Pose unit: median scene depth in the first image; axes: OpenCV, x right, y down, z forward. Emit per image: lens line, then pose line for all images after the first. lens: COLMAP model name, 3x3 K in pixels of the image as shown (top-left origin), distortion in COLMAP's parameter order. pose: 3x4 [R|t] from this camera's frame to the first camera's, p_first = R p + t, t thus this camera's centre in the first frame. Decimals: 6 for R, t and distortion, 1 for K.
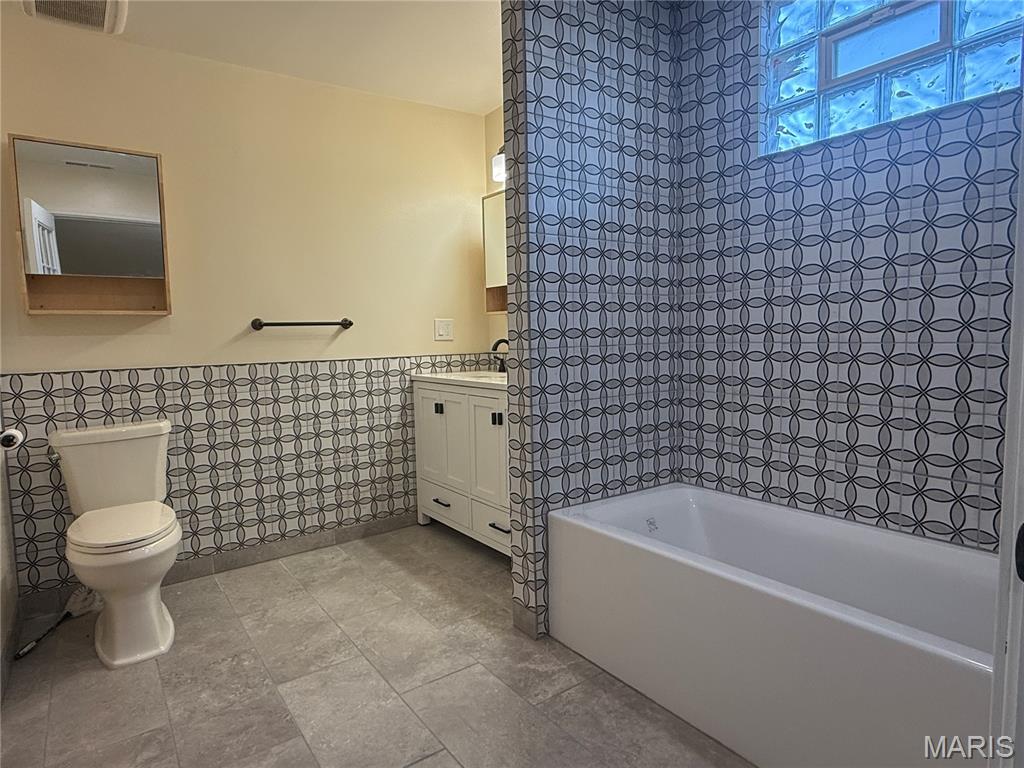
lens RADIAL K [[590.8, 0, 509.9], [0, 590.8, 383.1], [0, 0, 1]] dist [-0.000499, 0.001190]
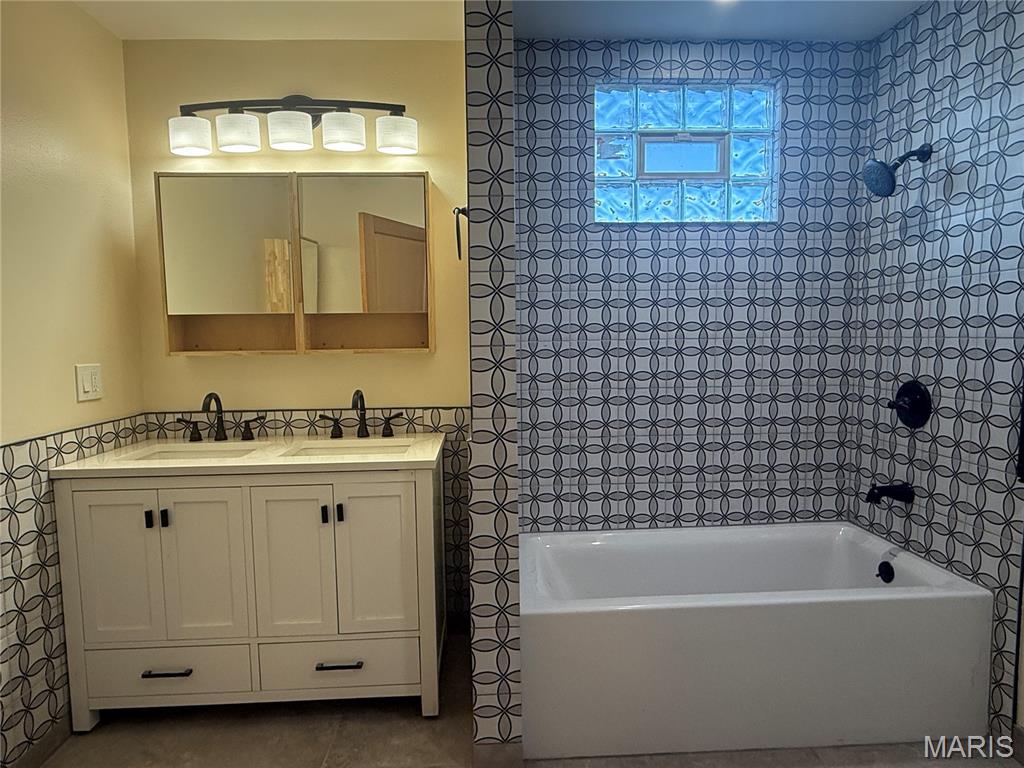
lens RADIAL K [[590.8, 0, 510.8], [0, 590.8, 386.6], [0, 0, 1]] dist [-0.000499, 0.001190]
pose [[0.546680, -0.057720, 0.835350, -0.600875], [0.072951, 0.997111, 0.021156, -0.110198], [-0.834158, 0.049374, 0.549311, 0.538272]]
